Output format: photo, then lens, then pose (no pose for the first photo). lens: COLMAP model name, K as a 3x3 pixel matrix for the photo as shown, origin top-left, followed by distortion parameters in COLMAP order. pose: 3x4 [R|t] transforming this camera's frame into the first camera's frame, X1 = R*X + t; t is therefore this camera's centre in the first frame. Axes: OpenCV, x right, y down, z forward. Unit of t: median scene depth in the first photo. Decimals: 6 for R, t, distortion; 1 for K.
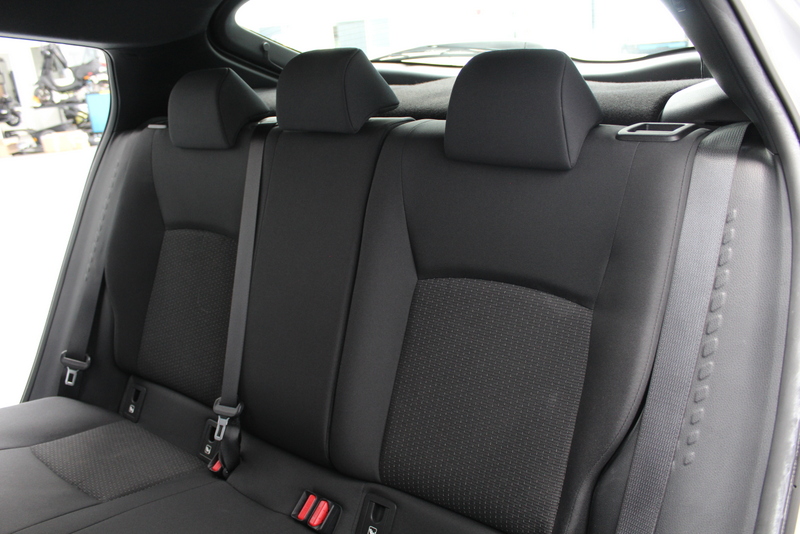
lens RADIAL K [[659.0, 0, 400.0], [0, 659.0, 267.0], [0, 0, 1]] dist [-0.146999, 0.112038]
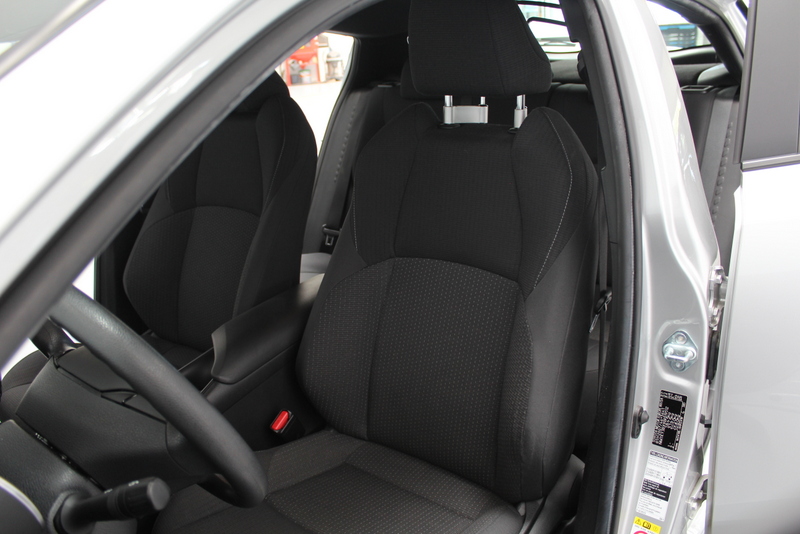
lens RADIAL K [[659.0, 0, 400.0], [0, 659.0, 267.0], [0, 0, 1]] dist [-0.146999, 0.112038]
pose [[0.999982, 0.005398, 0.002734, -0.520334], [-0.005485, 0.999450, 0.032712, 0.280062], [-0.002556, -0.032727, 0.999461, -1.005419]]
